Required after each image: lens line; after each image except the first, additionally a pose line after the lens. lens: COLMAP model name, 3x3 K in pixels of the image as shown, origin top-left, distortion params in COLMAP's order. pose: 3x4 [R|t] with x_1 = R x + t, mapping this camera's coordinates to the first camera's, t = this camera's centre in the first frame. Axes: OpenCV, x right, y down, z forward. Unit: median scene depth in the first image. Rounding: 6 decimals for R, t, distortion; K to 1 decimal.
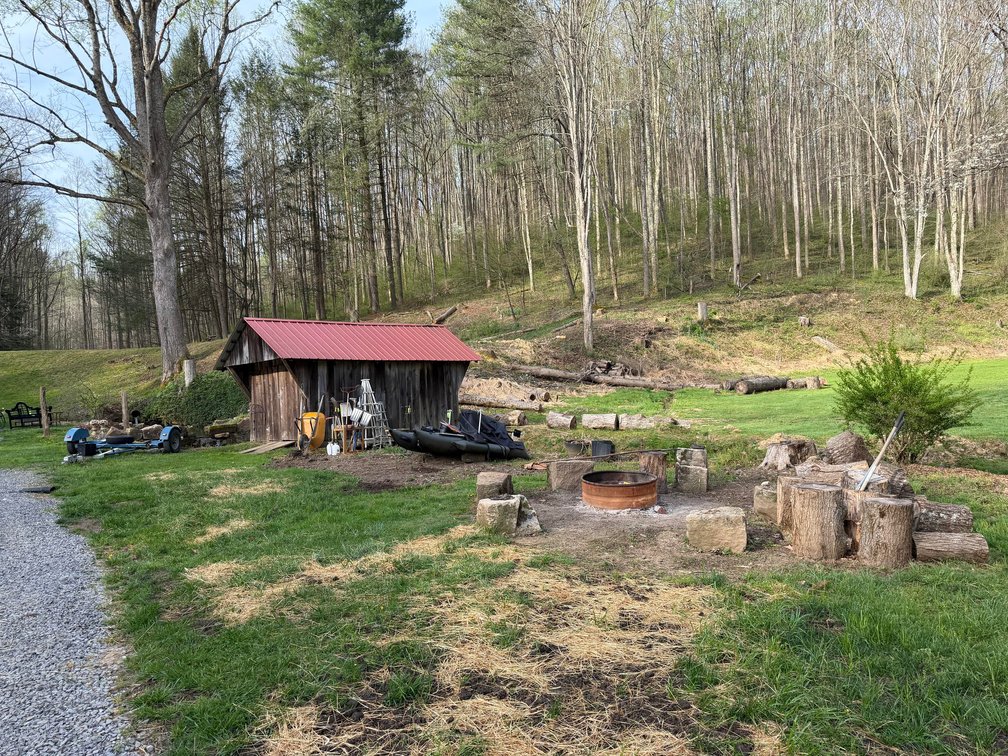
lens RADIAL K [[701.9, 0, 496.9], [0, 701.9, 386.0], [0, 0, 1]] dist [0.064790, -0.078432]
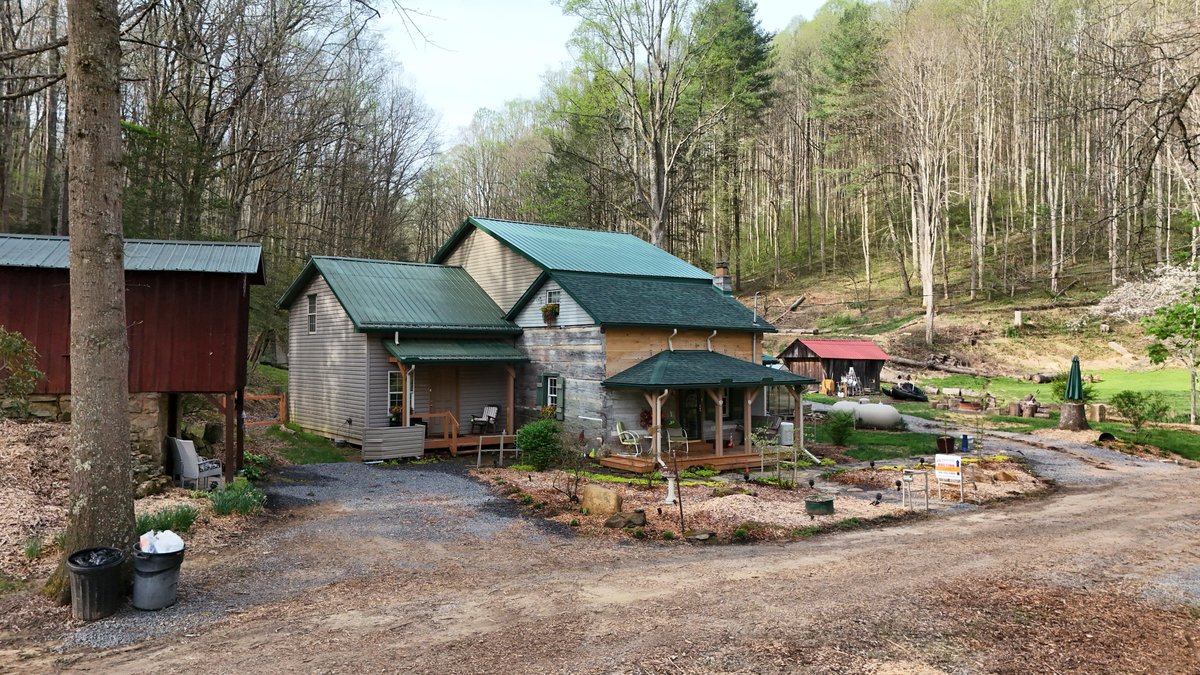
lens RADIAL K [[880.2, 0, 599.7], [0, 880.2, 335.1], [0, 0, 1]] dist [0.082299, -0.086453]
pose [[0.982965, 0.054128, -0.175639, -0.211215], [-0.056389, 0.998378, -0.007902, -0.019296], [0.174926, 0.017672, 0.984423, -0.894570]]
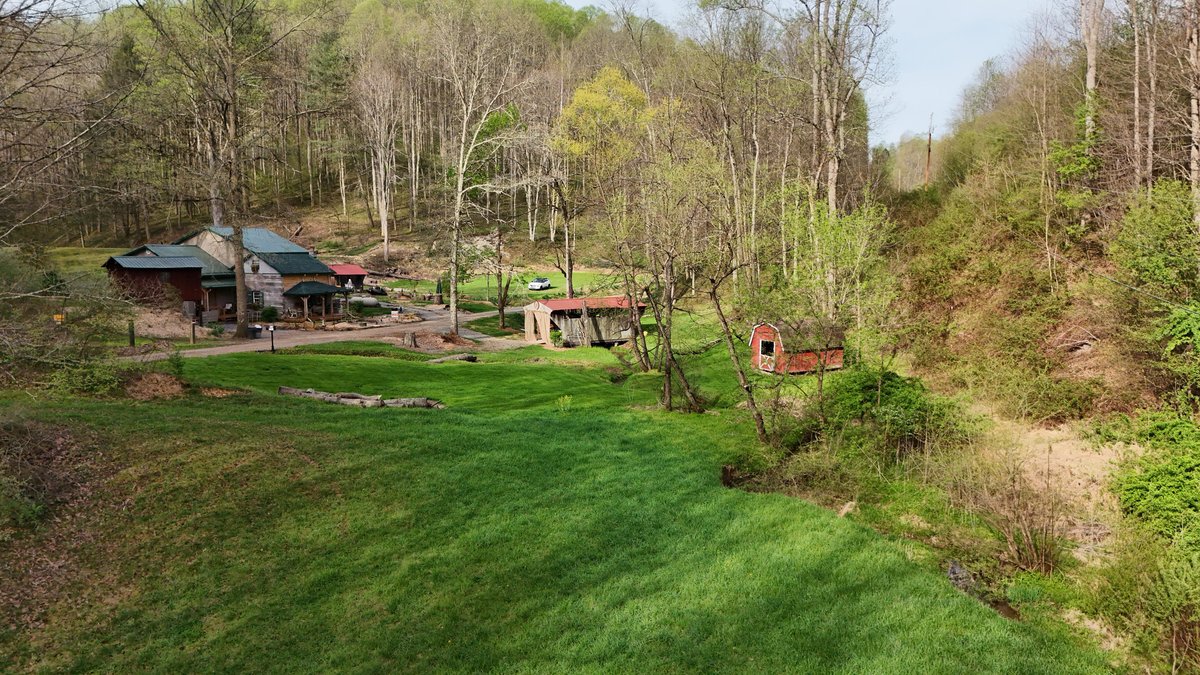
lens RADIAL K [[880.2, 0, 612.9], [0, 880.2, 332.4], [0, 0, 1]] dist [0.082299, -0.086453]
pose [[0.906383, 0.015234, 0.422182, -0.459413], [-0.052079, 0.995756, 0.075878, -0.083228], [-0.419234, -0.090761, 0.903330, -2.178291]]
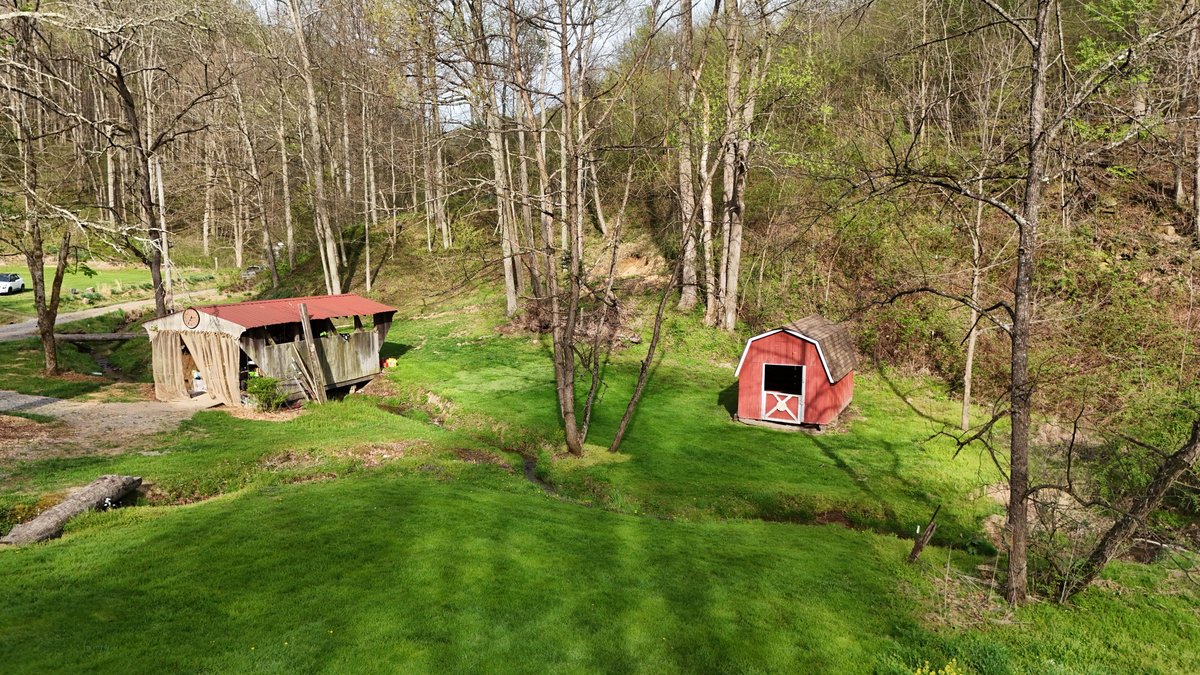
lens RADIAL K [[880.2, 0, 622.7], [0, 880.2, 361.0], [0, 0, 1]] dist [0.082299, -0.086453]
pose [[0.503417, -0.056360, 0.862203, -0.337015], [-0.028786, 0.996223, 0.081927, -0.036024], [-0.863564, -0.066063, 0.499893, -1.302503]]
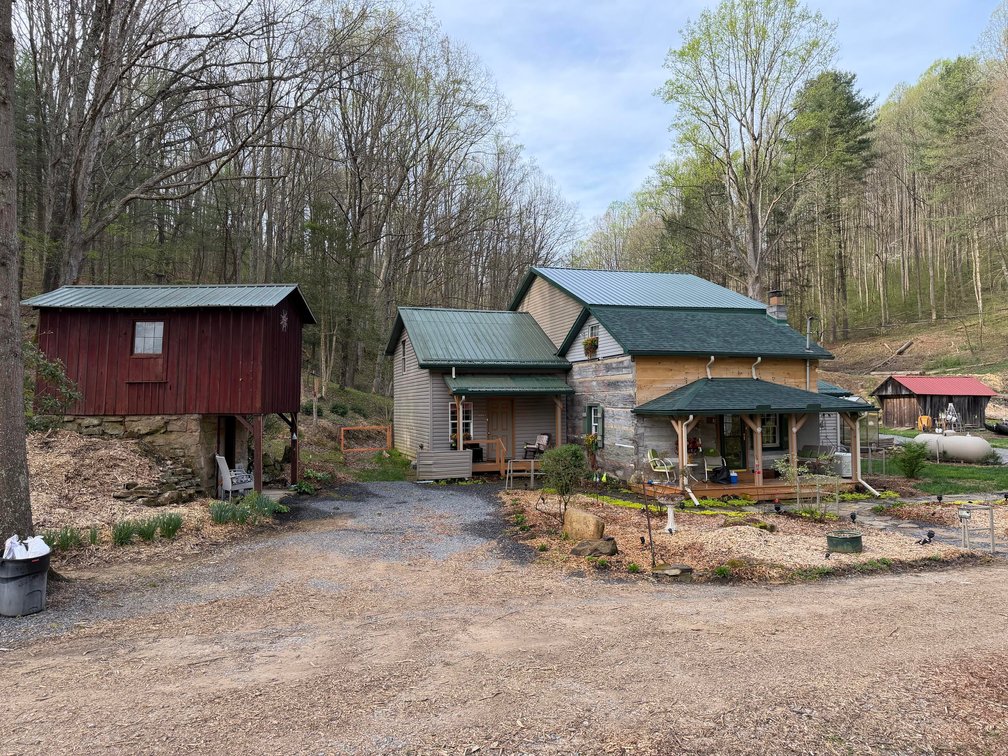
lens RADIAL K [[701.9, 0, 502.0], [0, 701.9, 386.2], [0, 0, 1]] dist [0.064790, -0.078432]
pose [[0.881971, 0.034588, -0.470032, -0.165821], [-0.037914, 0.999278, 0.002392, -0.006413], [0.469775, 0.015711, 0.882646, -0.779494]]
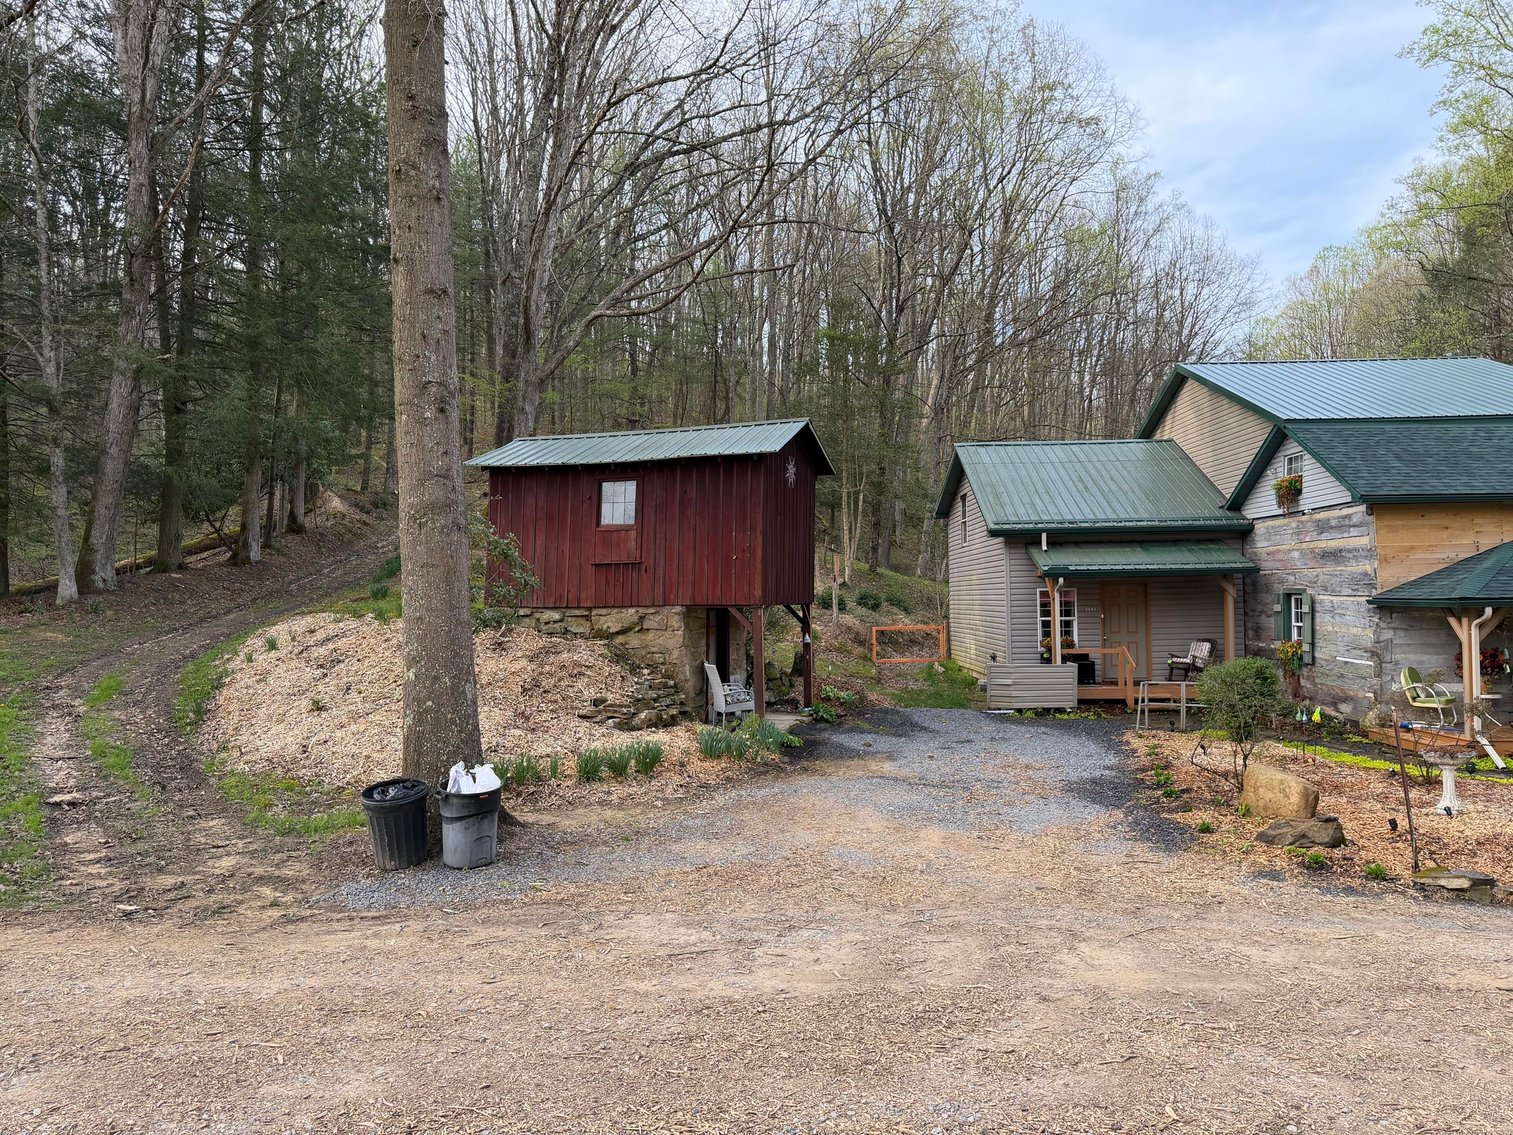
lens RADIAL K [[1053.5, 0, 759.0], [0, 1053.5, 579.3], [0, 0, 1]] dist [0.064790, -0.078432]
pose [[0.680657, 0.032812, -0.731867, -0.168923], [-0.021779, 0.999461, 0.024554, -0.005279], [0.732278, -0.000774, 0.681005, -0.775470]]
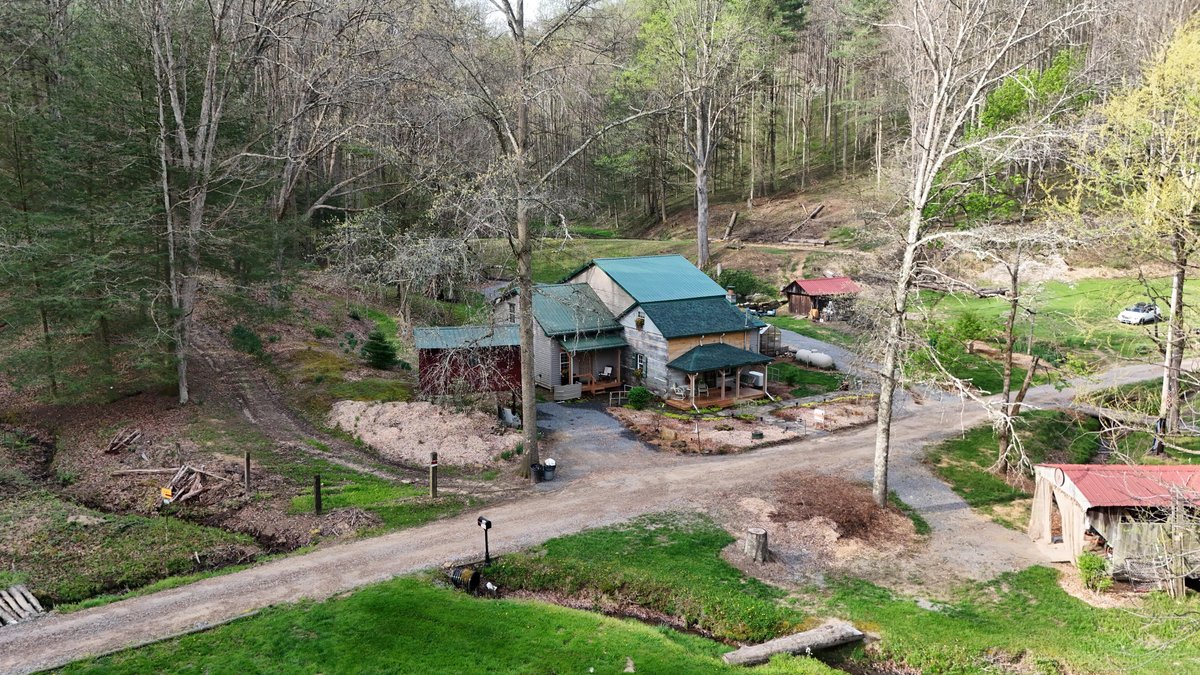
lens RADIAL K [[880.2, 0, 598.7], [0, 880.2, 337.5], [0, 0, 1]] dist [0.082299, -0.086453]
pose [[0.972349, 0.093212, -0.214123, -0.145862], [-0.053090, 0.981112, 0.186011, -0.248769], [0.227417, -0.169499, 0.958932, -1.491847]]
